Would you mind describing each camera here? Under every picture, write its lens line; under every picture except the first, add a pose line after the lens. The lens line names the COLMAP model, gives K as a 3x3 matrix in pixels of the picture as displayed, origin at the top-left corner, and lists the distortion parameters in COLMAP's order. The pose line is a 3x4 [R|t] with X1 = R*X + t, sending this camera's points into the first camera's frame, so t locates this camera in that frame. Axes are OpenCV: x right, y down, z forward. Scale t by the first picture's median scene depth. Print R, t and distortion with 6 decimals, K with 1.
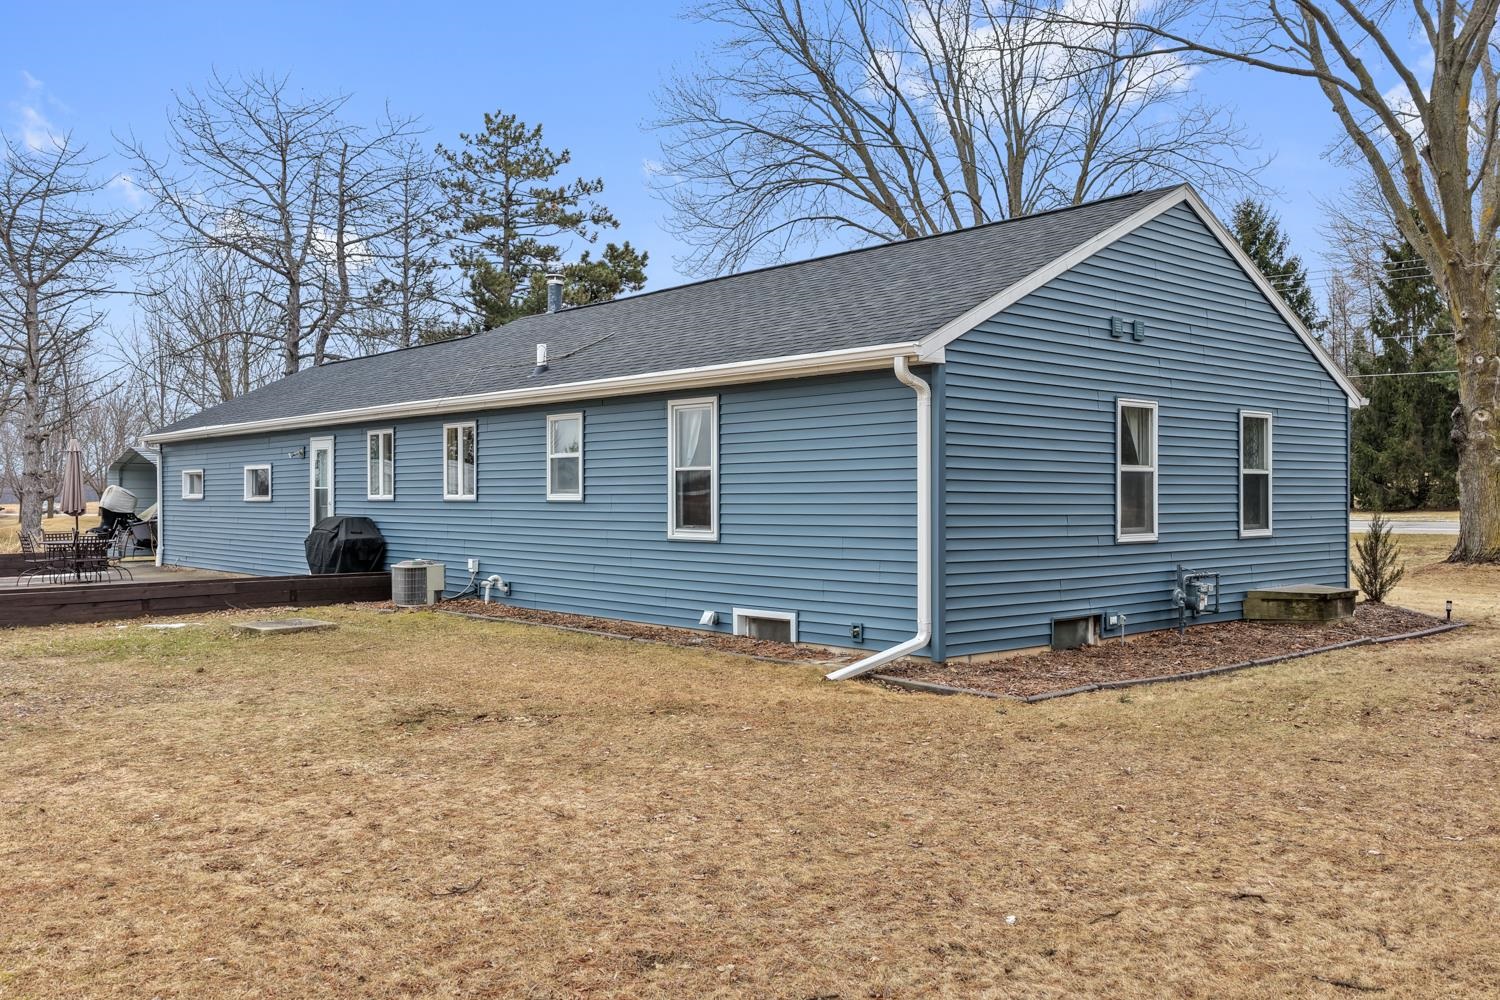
lens RADIAL K [[1237.4, 0, 756.6], [0, 1237.4, 497.3], [0, 0, 1]] dist [-0.010314, 0.025620]
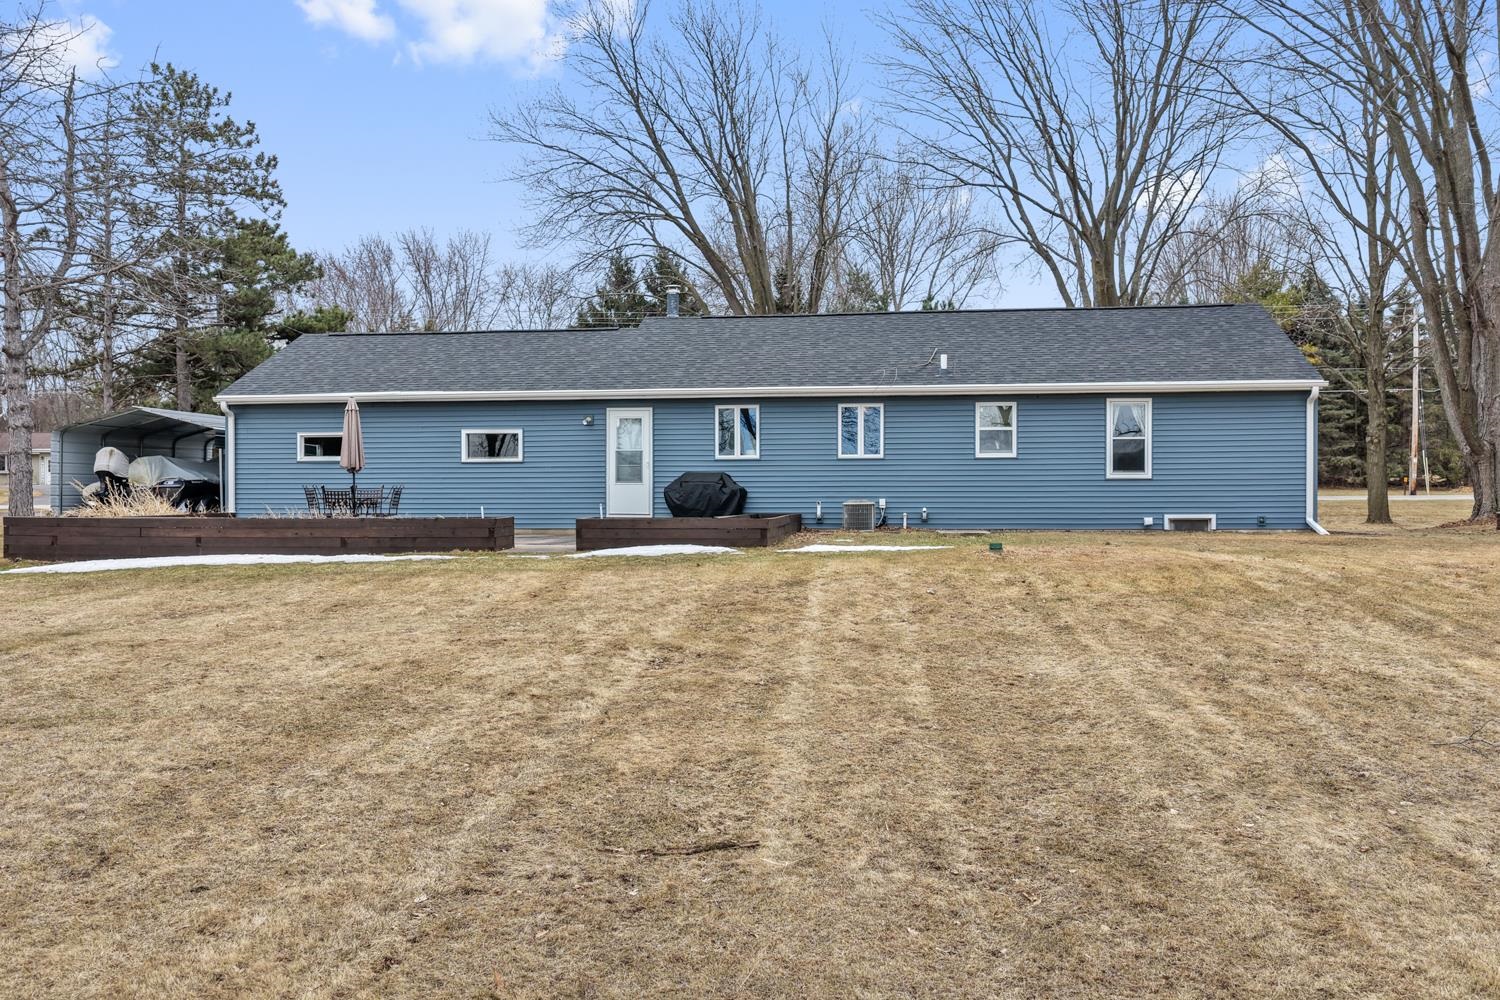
lens RADIAL K [[1237.4, 0, 750.5], [0, 1237.4, 501.8], [0, 0, 1]] dist [-0.010314, 0.025620]
pose [[0.784265, -0.001539, 0.620424, -0.882216], [-0.000090, 0.999997, 0.002594, 0.035419], [-0.620426, -0.002091, 0.784262, -0.029112]]
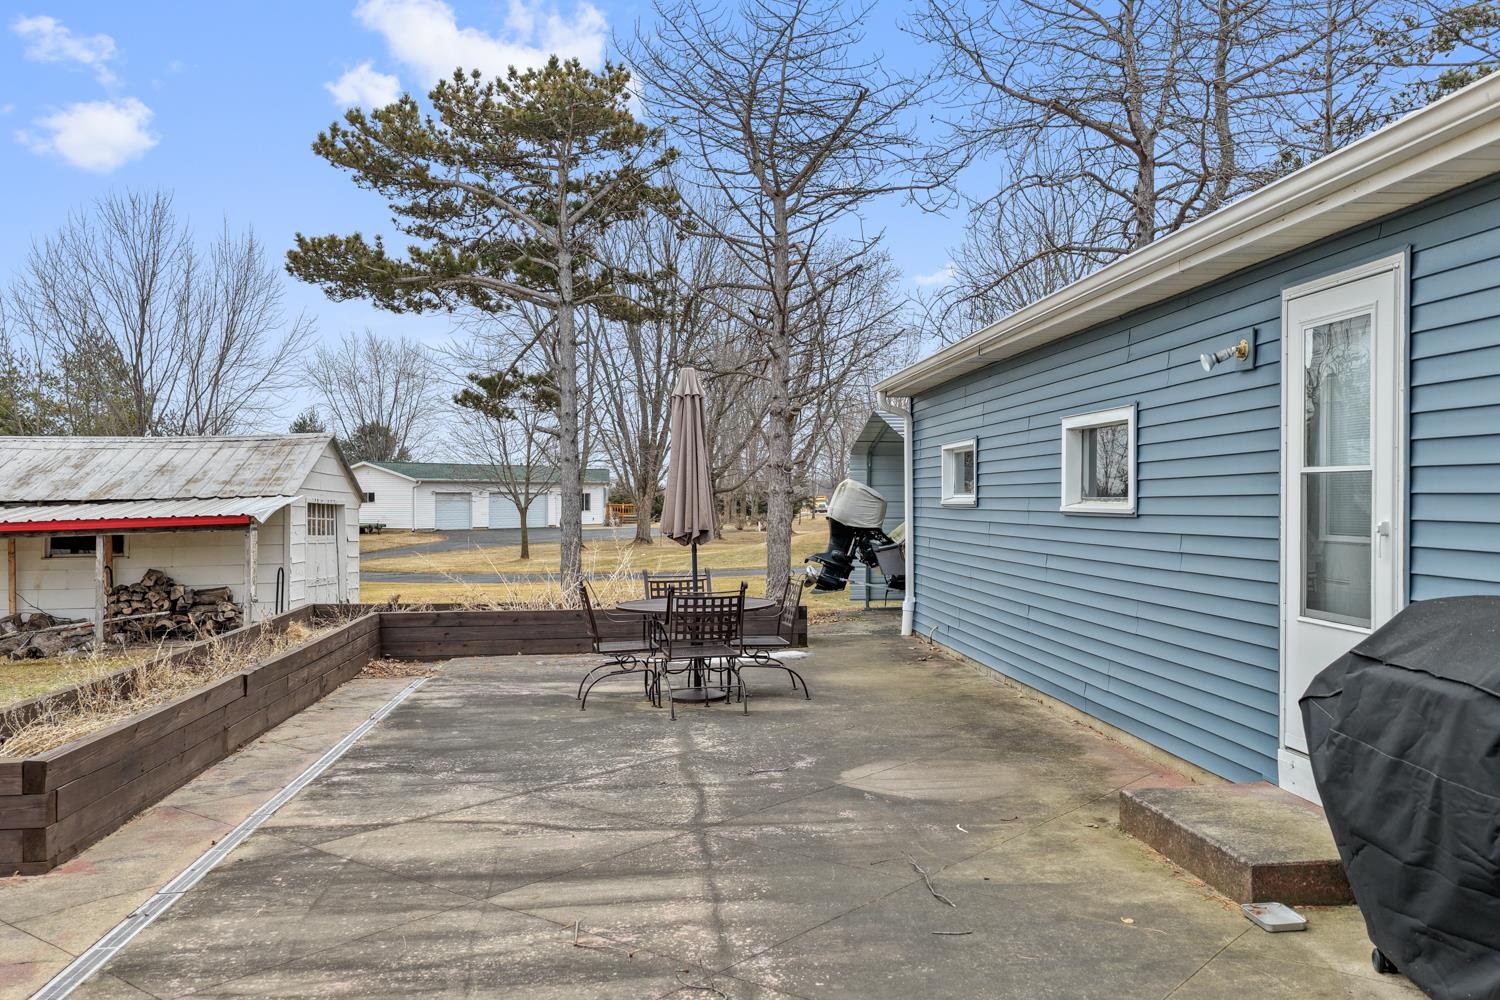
lens RADIAL K [[1237.4, 0, 755.3], [0, 1237.4, 499.1], [0, 0, 1]] dist [-0.010314, 0.025620]
pose [[0.798763, 0.000945, -0.601645, -0.254651], [-0.000487, 0.999999, 0.000923, -0.001323], [0.601646, -0.000444, 0.798763, 0.623263]]
